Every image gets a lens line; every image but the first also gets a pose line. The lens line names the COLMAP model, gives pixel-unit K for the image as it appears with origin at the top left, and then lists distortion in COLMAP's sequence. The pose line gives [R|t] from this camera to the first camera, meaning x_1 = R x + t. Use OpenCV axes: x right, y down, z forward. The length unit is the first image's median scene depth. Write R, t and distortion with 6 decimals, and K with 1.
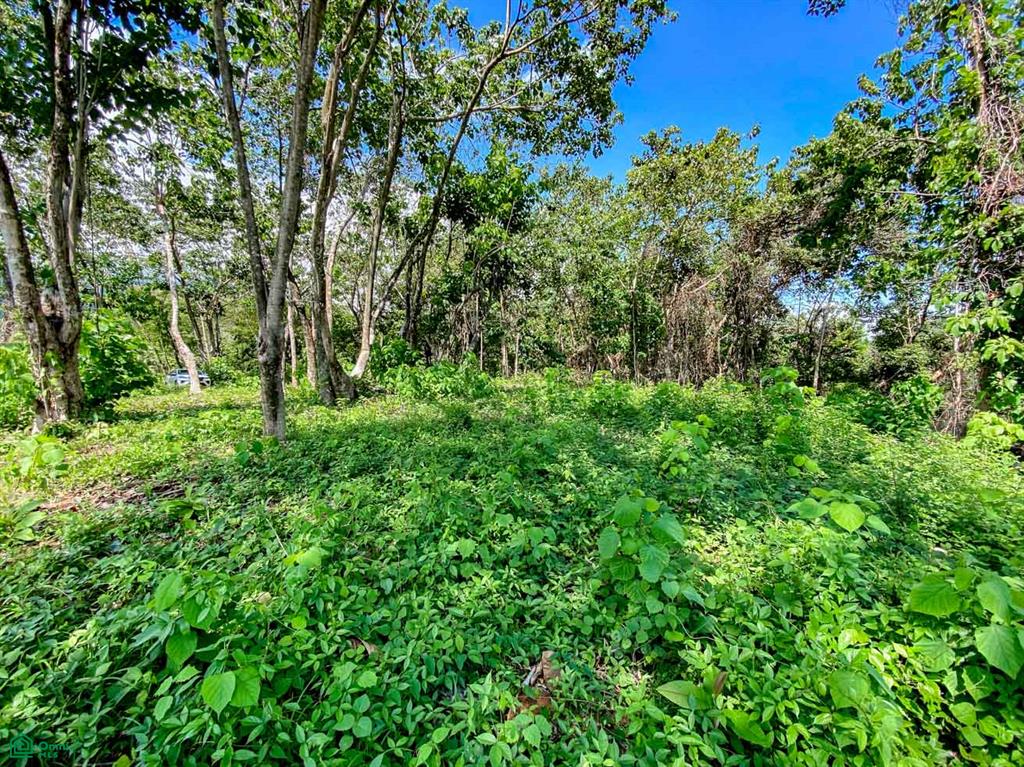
lens RADIAL K [[416.4, 0, 509.8], [0, 416.4, 371.9], [0, 0, 1]] dist [-0.000026, -0.007725]
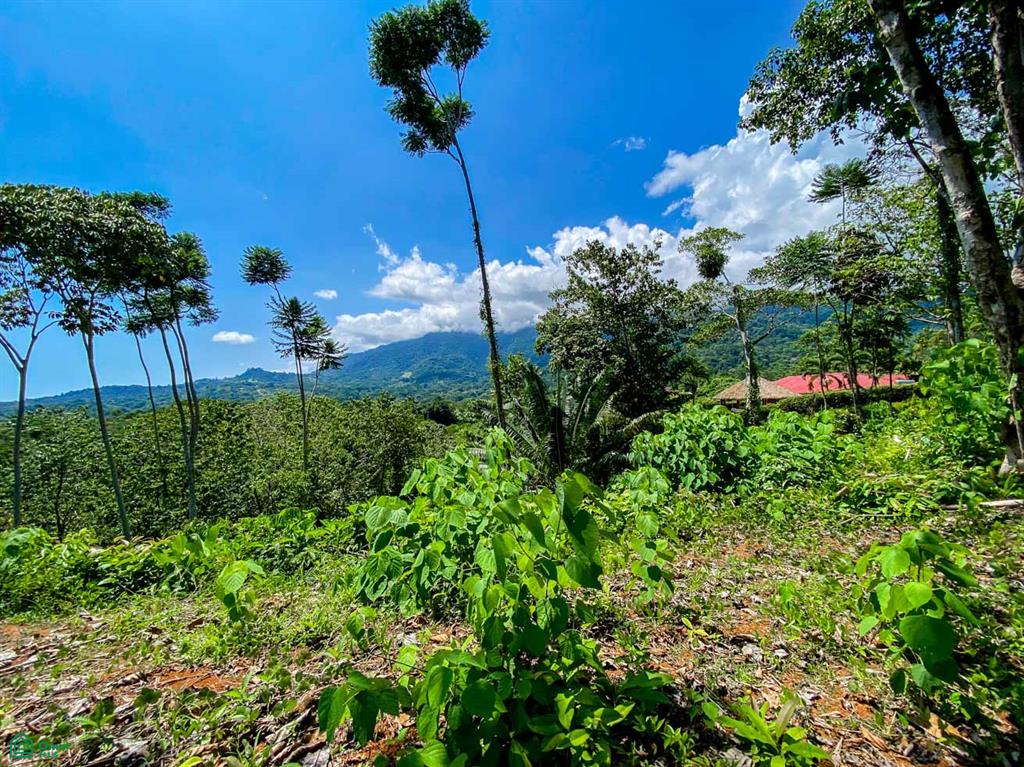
lens RADIAL K [[415.6, 0, 512.0], [0, 415.6, 383.5], [0, 0, 1]] dist [0.000741, -0.011683]
pose [[-0.237055, 0.013210, -0.971406, -0.275700], [0.029498, 0.999544, 0.006394, -0.015884], [0.971048, -0.027139, -0.237337, 0.308180]]
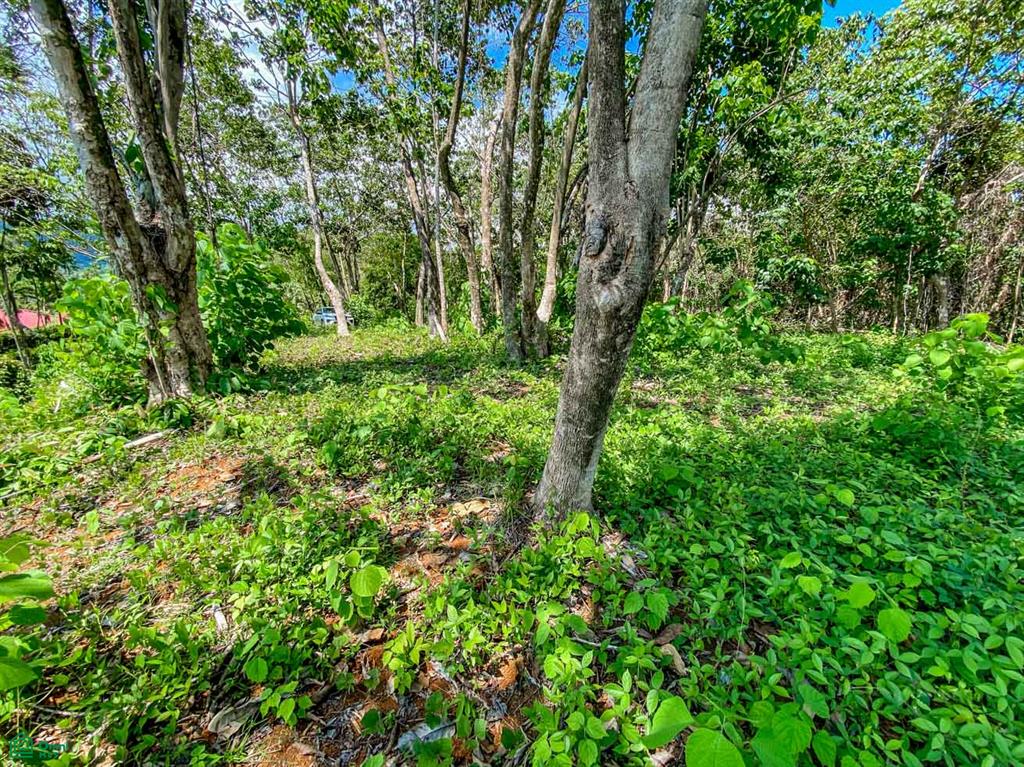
lens RADIAL K [[415.6, 0, 512.0], [0, 415.6, 383.5], [0, 0, 1]] dist [0.000741, -0.011683]
pose [[0.968516, 0.052272, -0.243401, -0.322582], [-0.009600, 0.984823, 0.173298, -0.011957], [0.248765, -0.165505, 0.954319, 0.387675]]
